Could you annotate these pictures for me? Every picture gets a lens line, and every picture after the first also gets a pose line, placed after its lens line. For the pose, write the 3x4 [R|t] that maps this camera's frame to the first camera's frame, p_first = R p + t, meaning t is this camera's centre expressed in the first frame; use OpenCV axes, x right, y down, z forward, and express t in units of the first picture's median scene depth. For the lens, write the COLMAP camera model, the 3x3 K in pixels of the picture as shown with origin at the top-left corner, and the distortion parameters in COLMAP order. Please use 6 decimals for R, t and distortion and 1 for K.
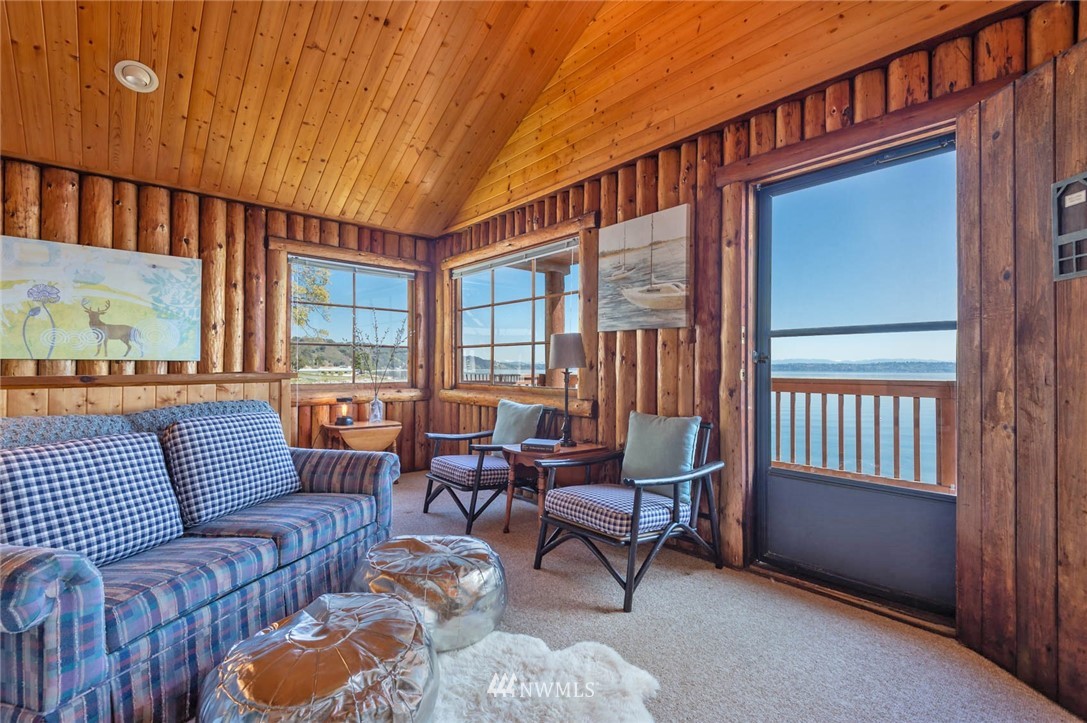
lens RADIAL K [[498.1, 0, 538.8], [0, 498.1, 360.8], [0, 0, 1]] dist [0.020792, -0.009609]
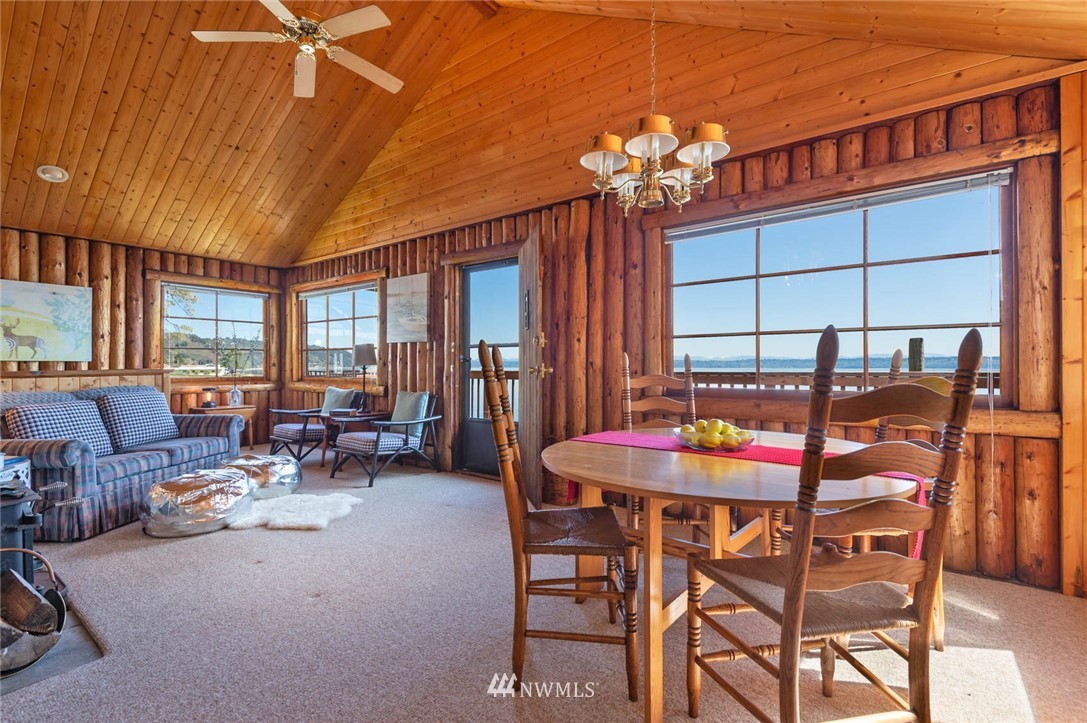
lens RADIAL K [[498.1, 0, 549.2], [0, 498.1, 361.5], [0, 0, 1]] dist [0.020792, -0.009609]
pose [[0.975603, -0.001373, 0.219538, 0.283193], [-0.000249, 0.999973, 0.007361, -0.010438], [-0.219542, -0.007236, 0.975576, -0.707147]]
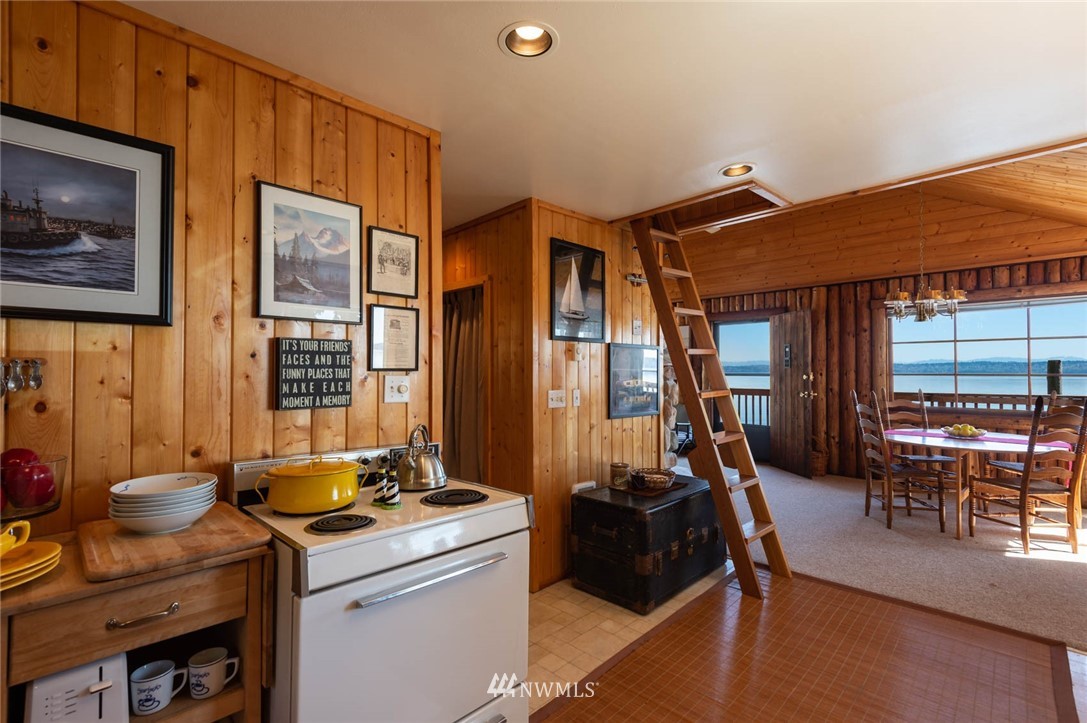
lens RADIAL K [[498.1, 0, 550.3], [0, 498.1, 362.5], [0, 0, 1]] dist [0.020792, -0.009609]
pose [[0.996831, 0.000681, 0.079543, -0.575743], [-0.000710, 1.000000, 0.000347, -0.097606], [-0.079543, -0.000402, 0.996831, -1.399548]]
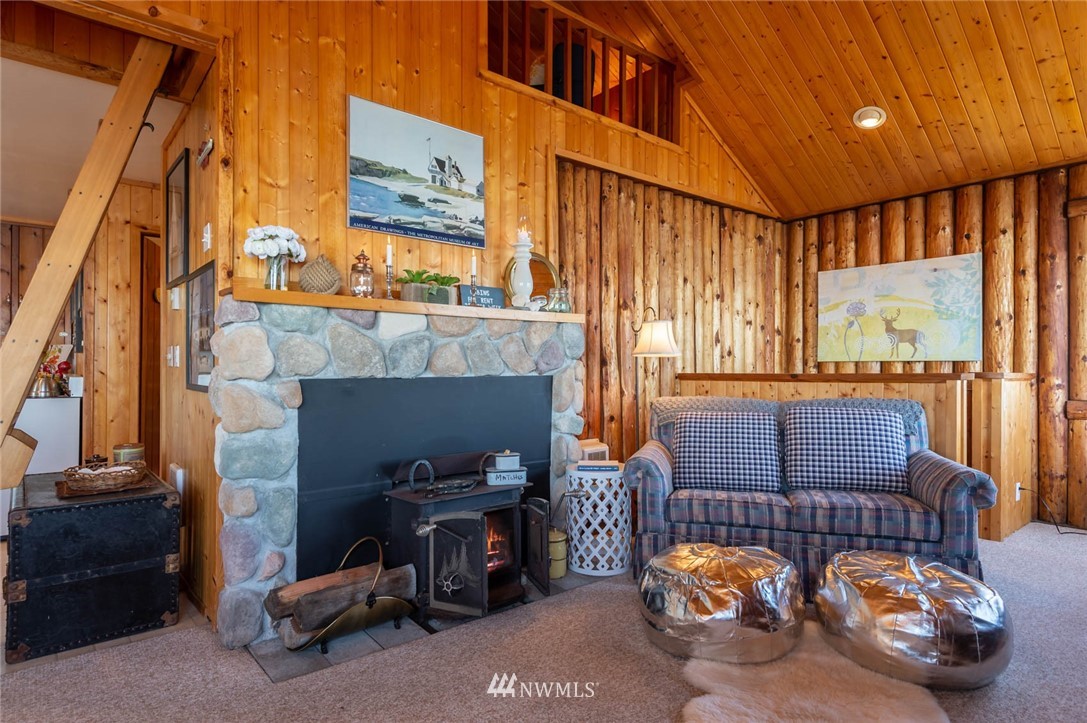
lens RADIAL K [[597.8, 0, 540.7], [0, 597.8, 365.8], [0, 0, 1]] dist [0.021564, -0.005000]
pose [[-0.029690, -0.001953, -0.999557, 0.534912], [0.013171, 0.999911, -0.002345, 0.002001], [0.999472, -0.013235, -0.029662, 0.235648]]
